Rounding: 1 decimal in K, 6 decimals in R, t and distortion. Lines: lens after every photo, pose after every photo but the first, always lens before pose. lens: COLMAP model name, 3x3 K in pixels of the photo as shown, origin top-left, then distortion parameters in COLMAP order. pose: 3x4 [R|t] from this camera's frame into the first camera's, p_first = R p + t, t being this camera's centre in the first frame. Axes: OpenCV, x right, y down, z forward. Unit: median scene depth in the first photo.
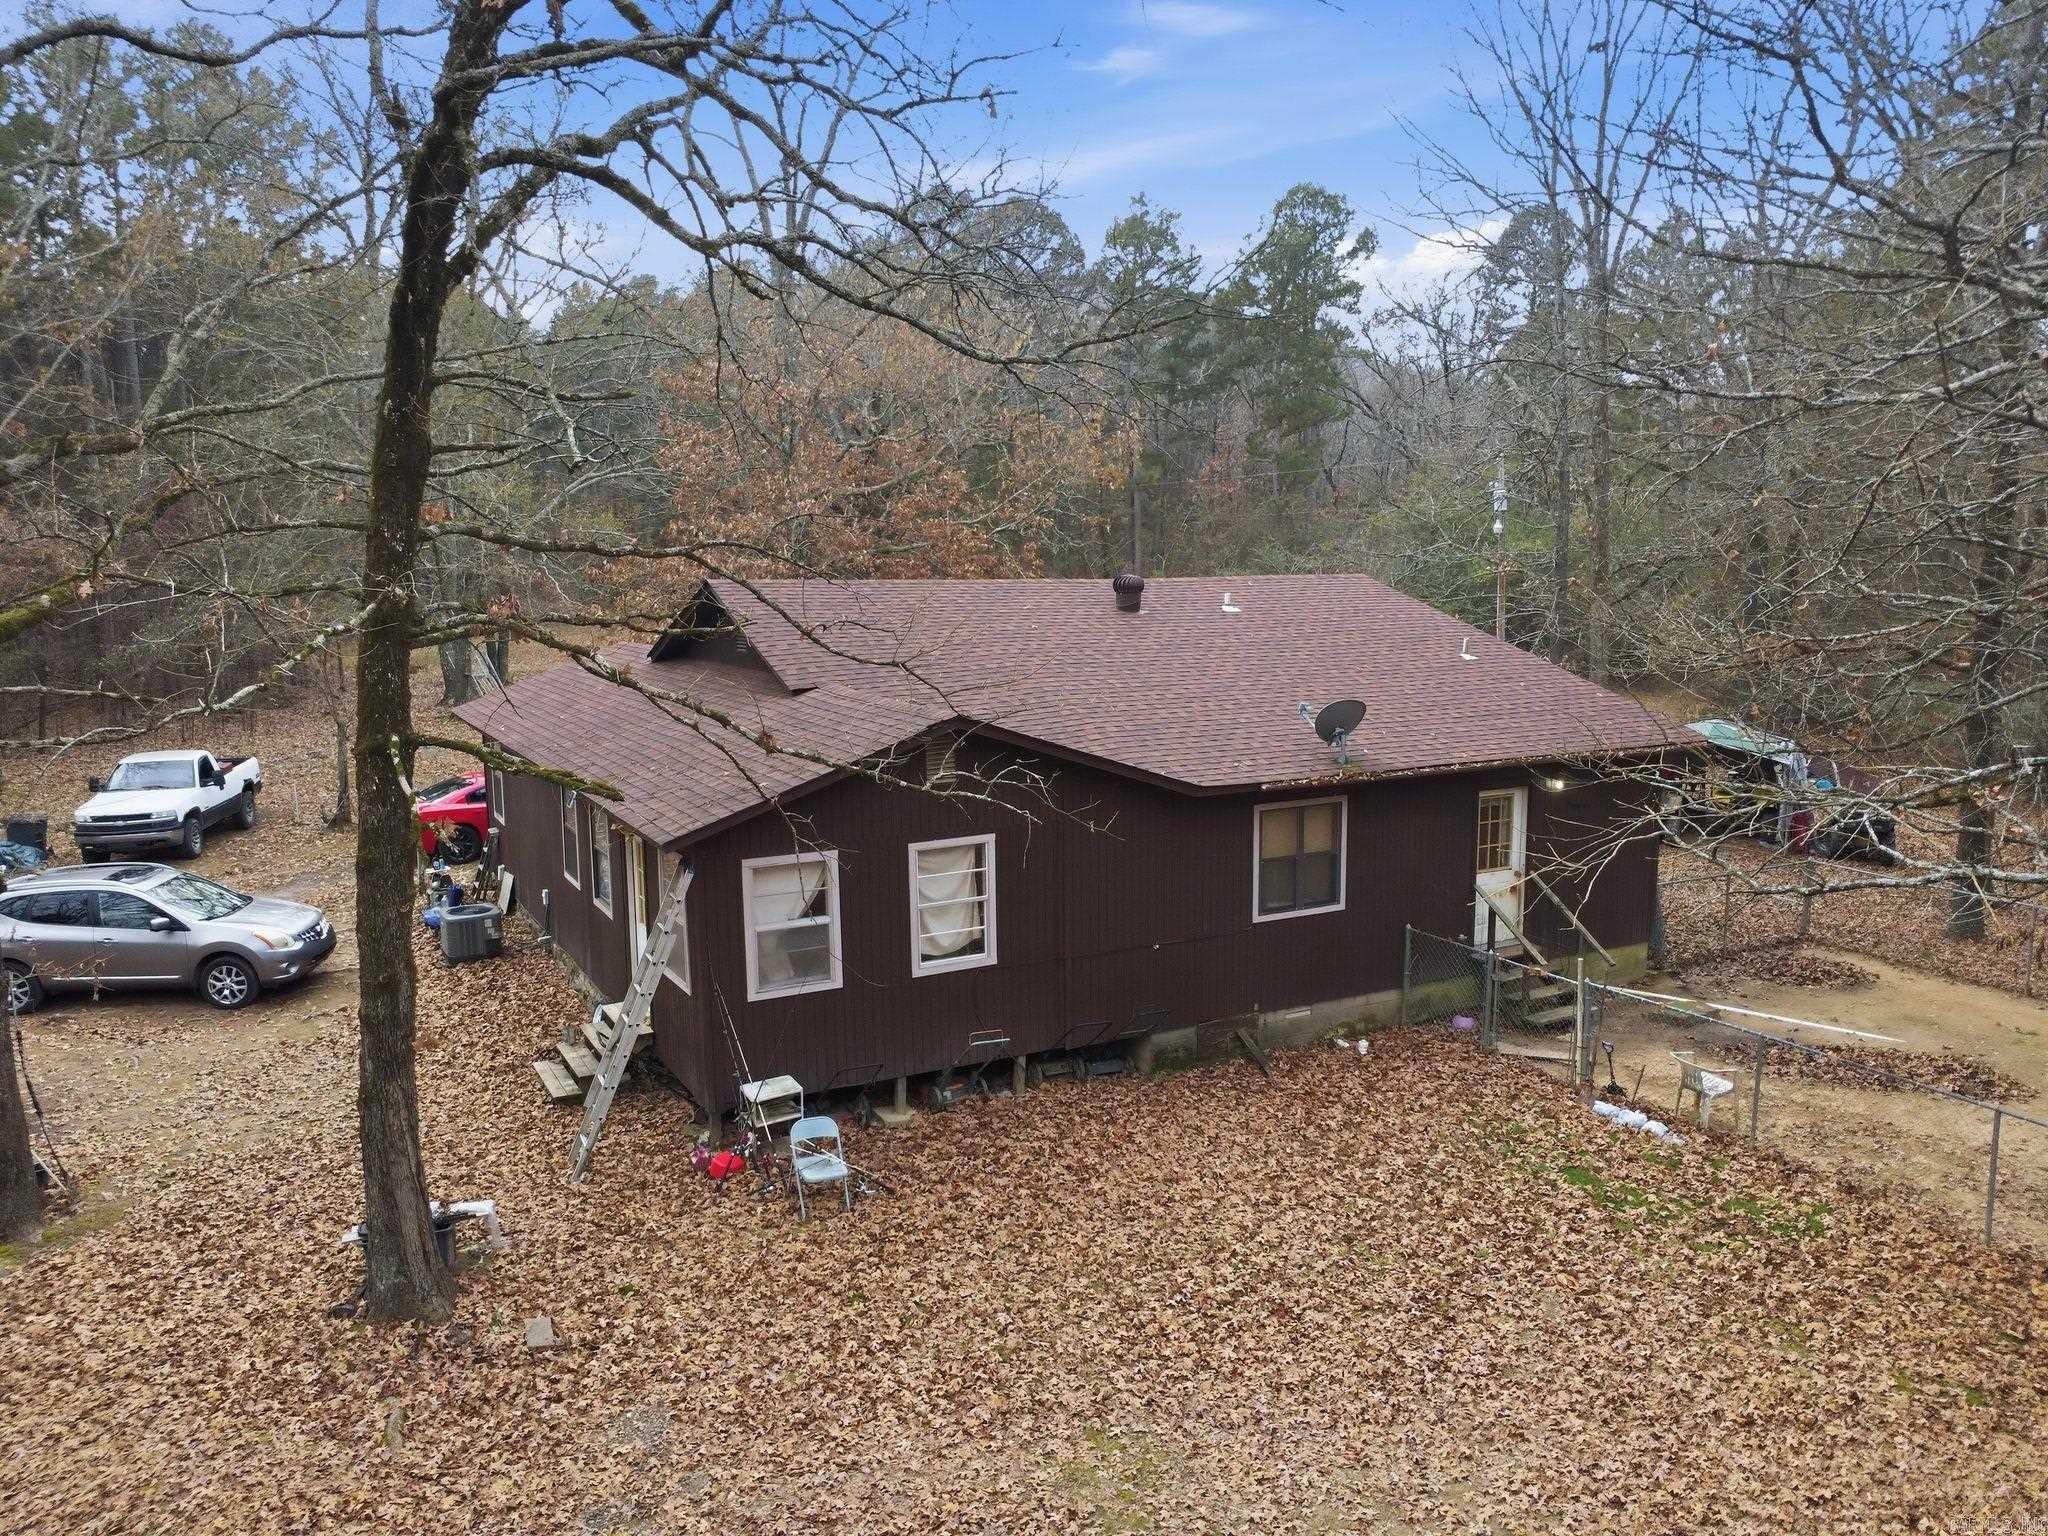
lens RADIAL K [[1473.4, 0, 1024.0], [0, 1473.4, 768.0], [0, 0, 1]] dist [-0.029988, 0.000403]
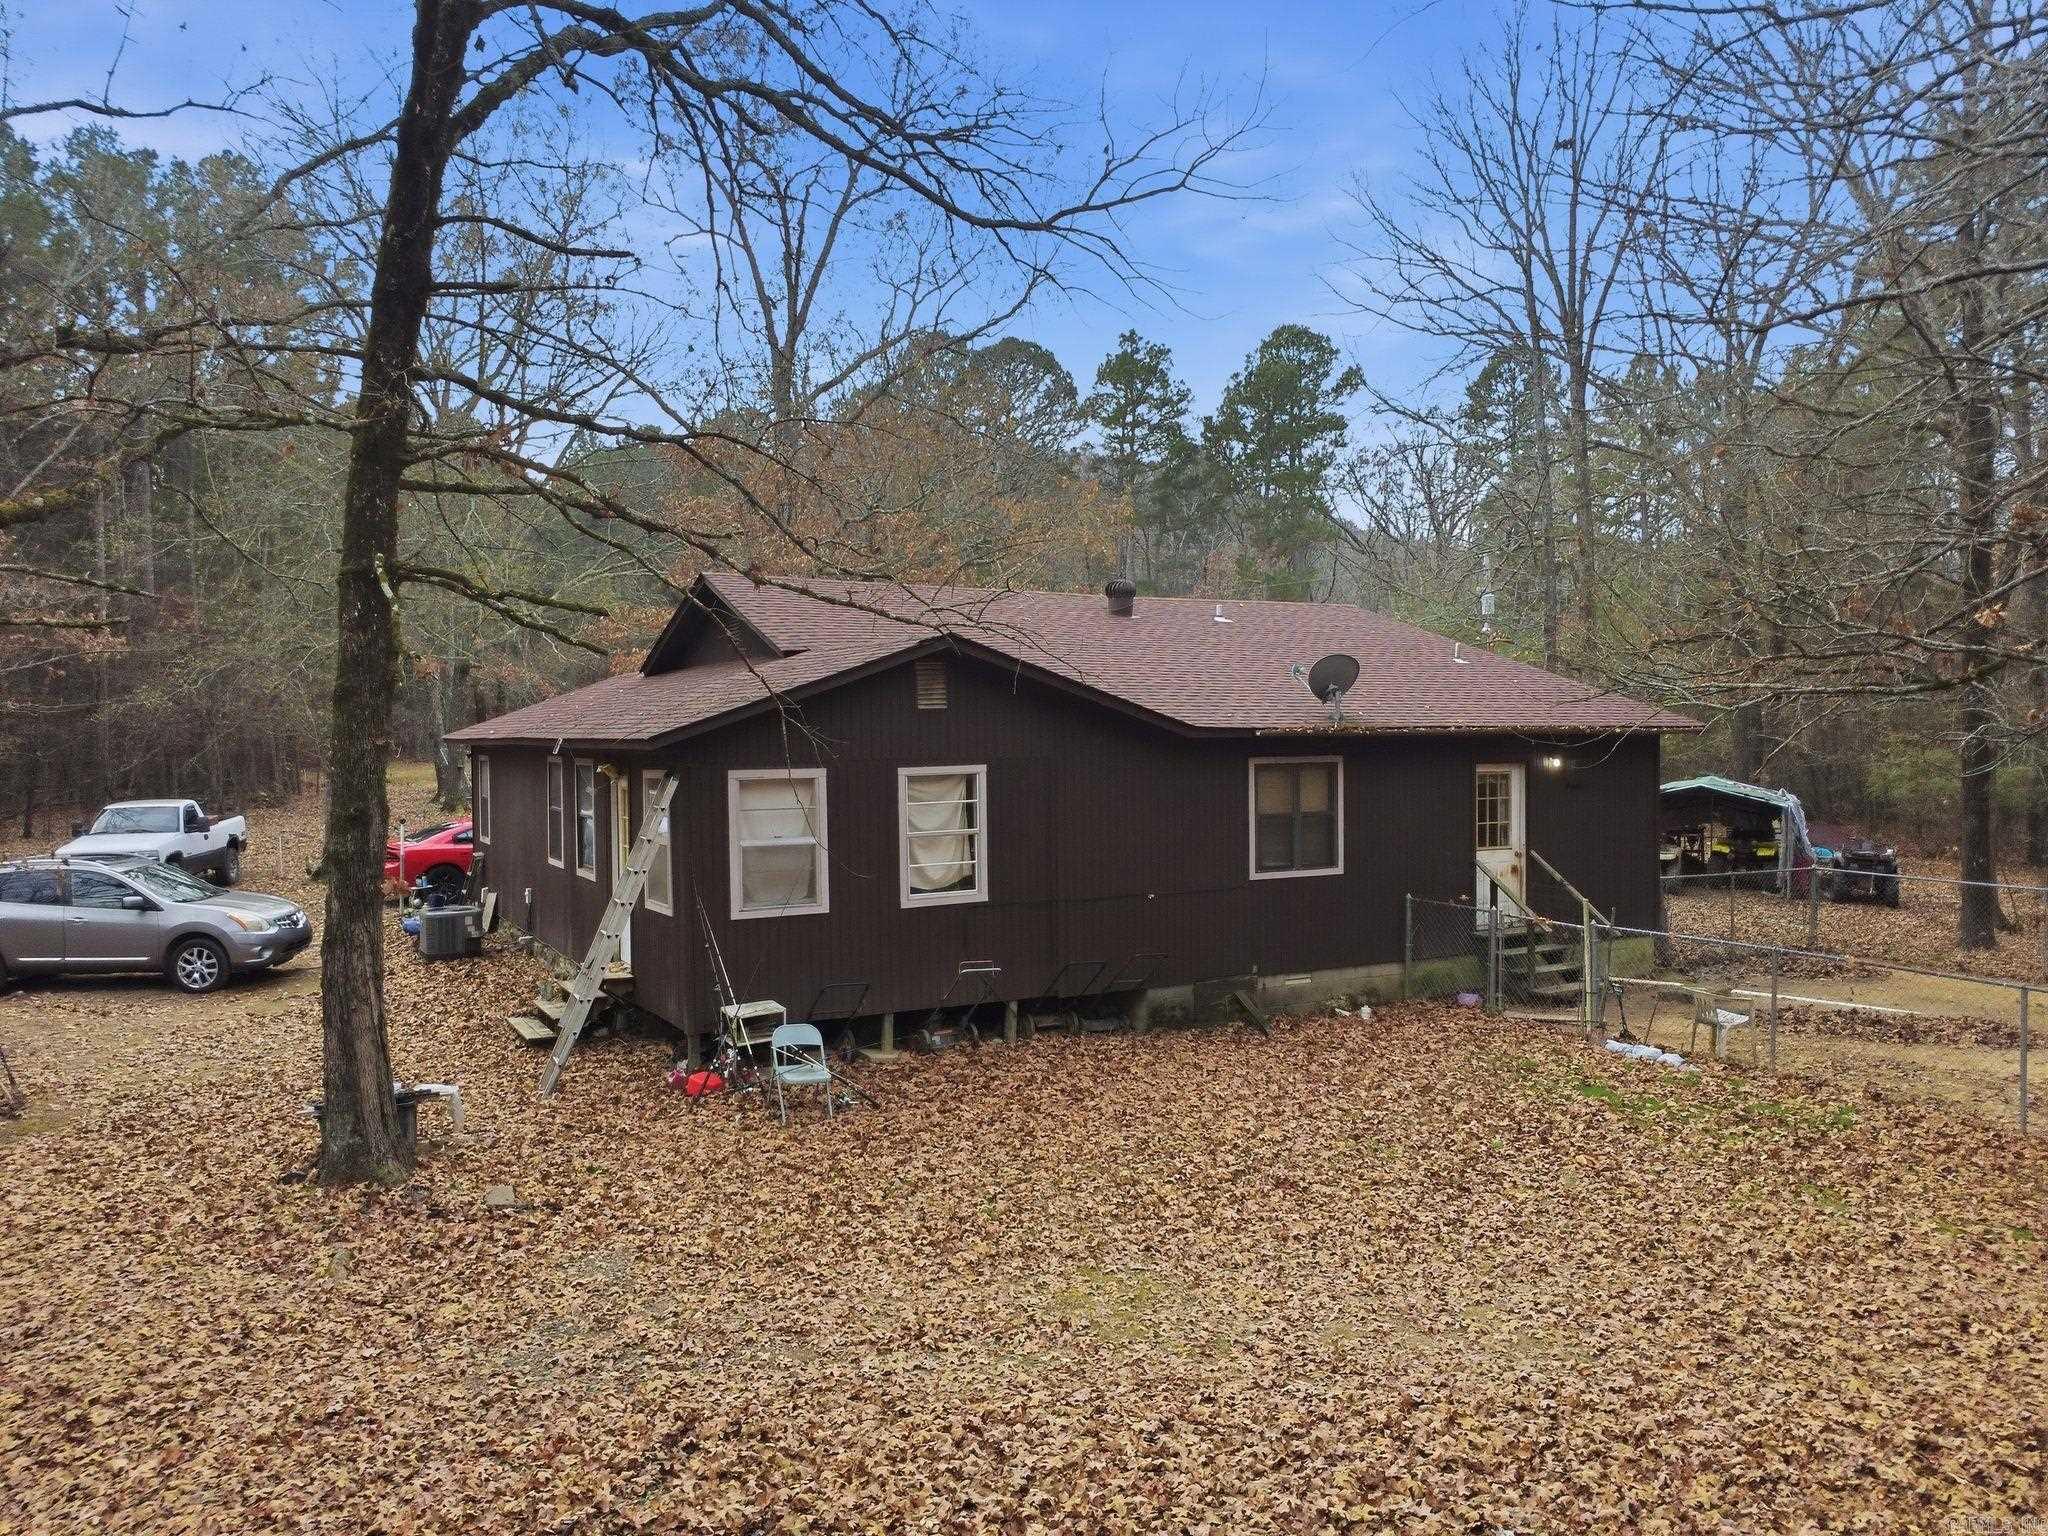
lens RADIAL K [[1473.4, 0, 1024.0], [0, 1473.4, 768.0], [0, 0, 1]] dist [-0.029988, 0.000403]
pose [[0.999994, 0.000100, 0.003421, 0.002422], [0.000298, 0.993215, -0.116288, 0.176129], [-0.003409, 0.116289, 0.993210, 0.023309]]
